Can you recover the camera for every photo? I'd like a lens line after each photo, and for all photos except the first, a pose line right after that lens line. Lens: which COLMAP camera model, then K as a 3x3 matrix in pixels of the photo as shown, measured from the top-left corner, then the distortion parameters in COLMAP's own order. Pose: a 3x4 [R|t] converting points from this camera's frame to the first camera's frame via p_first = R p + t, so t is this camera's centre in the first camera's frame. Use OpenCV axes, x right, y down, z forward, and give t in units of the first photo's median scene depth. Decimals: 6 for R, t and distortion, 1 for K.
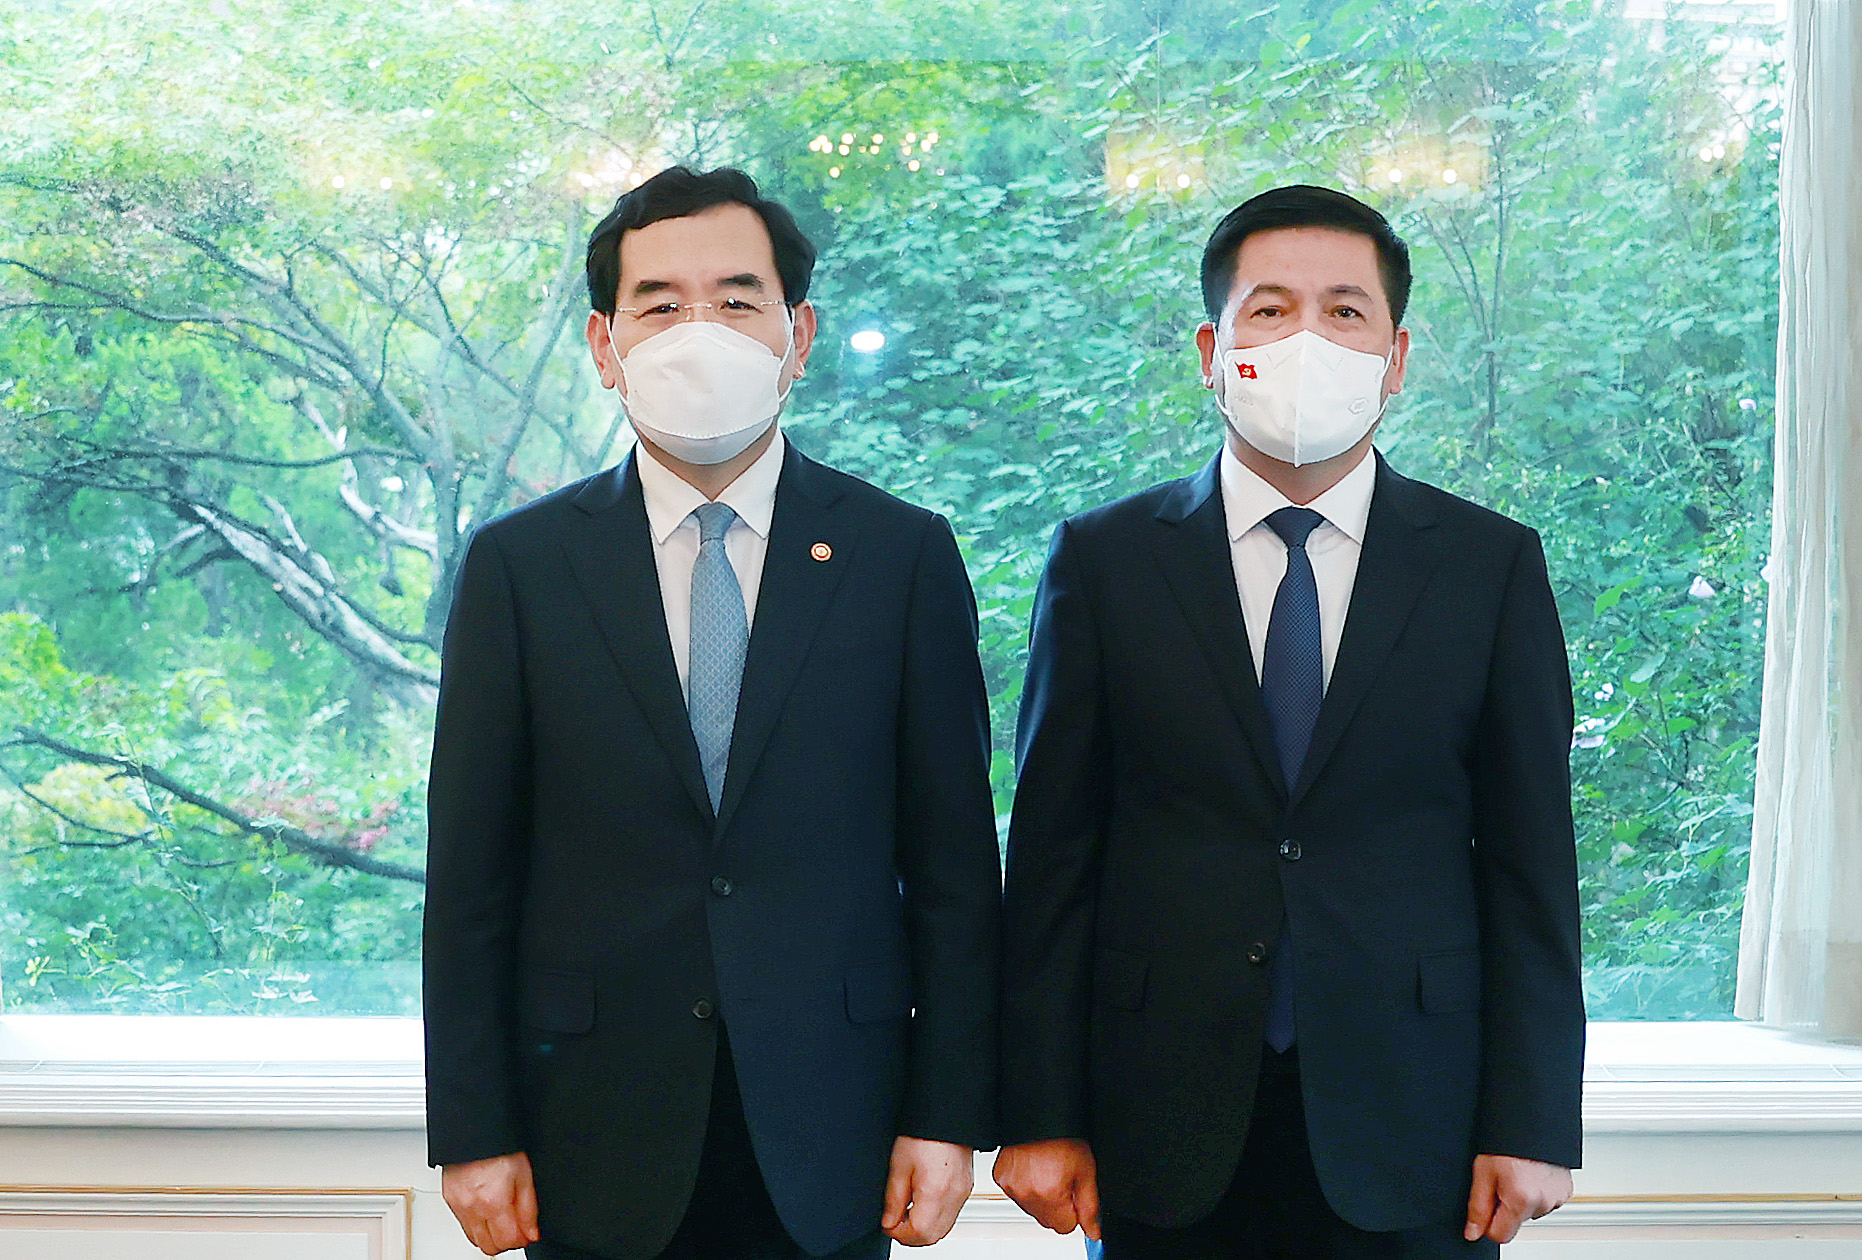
lens RADIAL K [[3983.3, 0, 931.0], [0, 3983.3, 630.0], [0, 0, 1]] dist [0.001856, -0.027706]
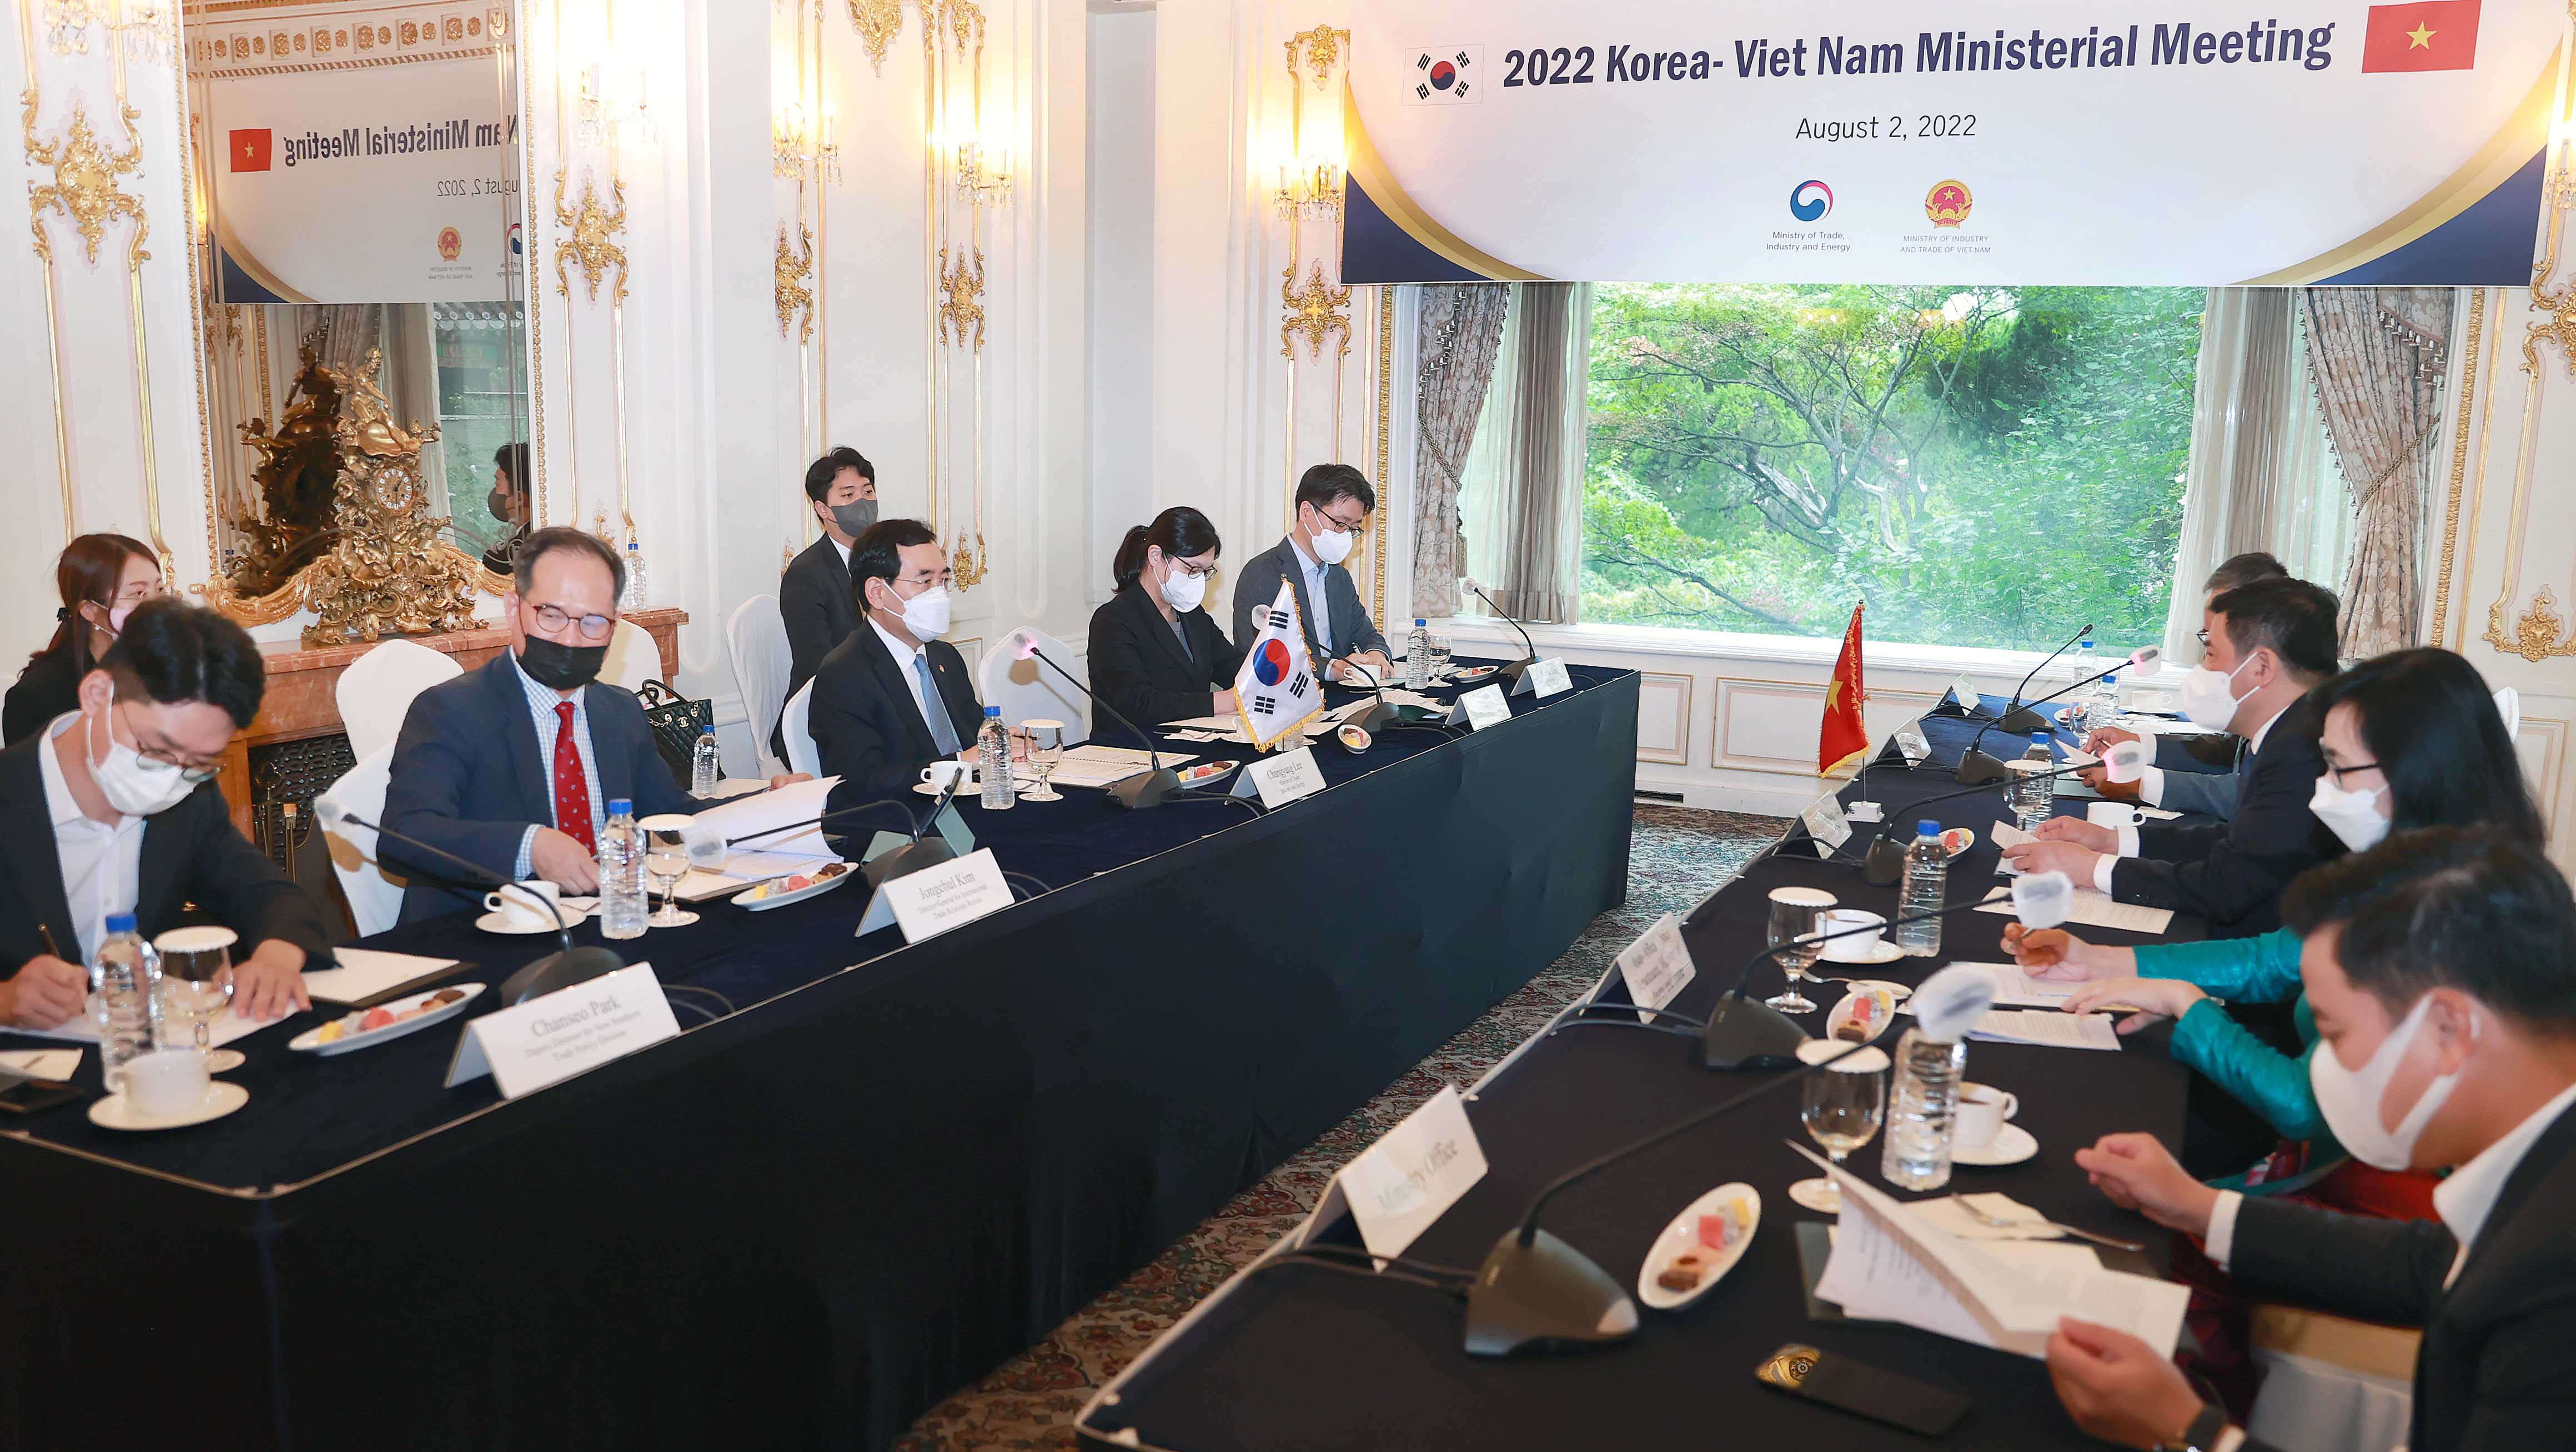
lens RADIAL K [[1998.9, 0, 1288.0], [0, 1998.9, 726.0], [0, 0, 1]] dist [-0.124274, 0.188537]
pose [[0.913891, 0.083177, -0.397347, 0.064668], [-0.043541, 0.993222, 0.107767, 0.006783], [0.403617, -0.081186, 0.911319, -0.180733]]
